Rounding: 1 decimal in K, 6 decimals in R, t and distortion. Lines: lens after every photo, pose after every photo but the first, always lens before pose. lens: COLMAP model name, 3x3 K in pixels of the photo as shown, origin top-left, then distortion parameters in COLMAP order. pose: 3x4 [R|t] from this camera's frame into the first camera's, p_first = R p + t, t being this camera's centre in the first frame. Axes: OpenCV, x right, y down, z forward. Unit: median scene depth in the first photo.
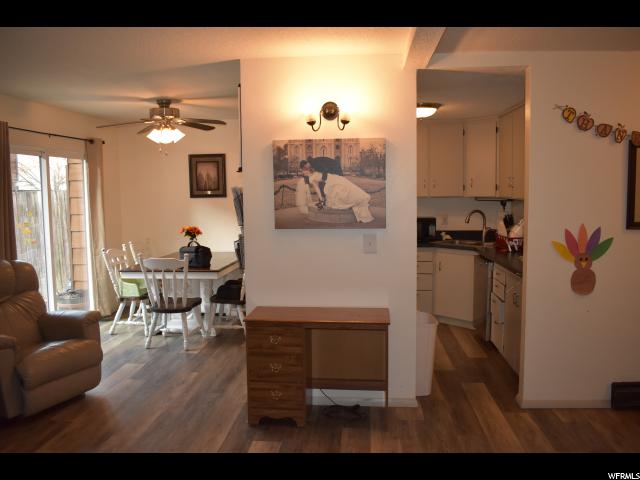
lens RADIAL K [[524.0, 0, 324.2], [0, 524.0, 245.3], [0, 0, 1]] dist [-0.091057, 0.000295]
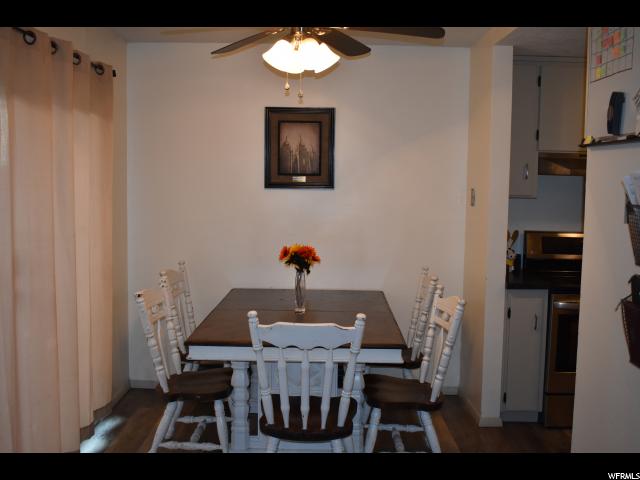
lens RADIAL K [[685.9, 0, 321.8], [0, 685.9, 243.6], [0, 0, 1]] dist [-0.058205, 0.000000]
pose [[0.996821, 0.021022, 0.076847, -0.277652], [-0.020365, 0.999749, -0.009324, -0.032068], [-0.077024, 0.007729, 0.996999, 0.325237]]
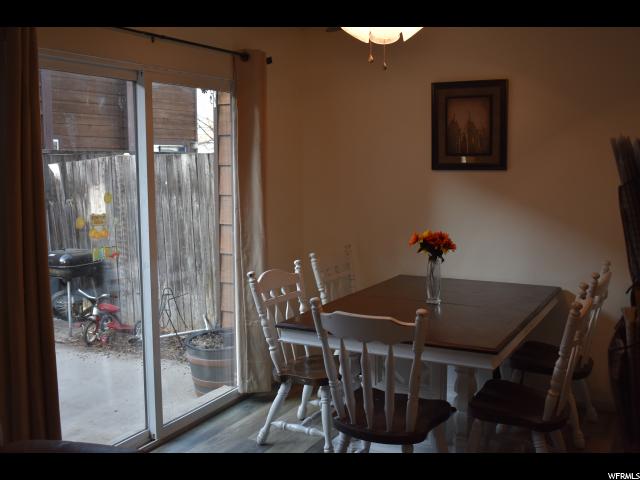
lens RADIAL K [[685.9, 0, 319.2], [0, 685.9, 234.0], [0, 0, 1]] dist [-0.058205, 0.000000]
pose [[0.921208, 0.048401, -0.386048, -0.109735], [-0.046465, 0.998817, 0.014350, -0.037344], [0.386285, 0.004718, 0.922367, 0.385191]]
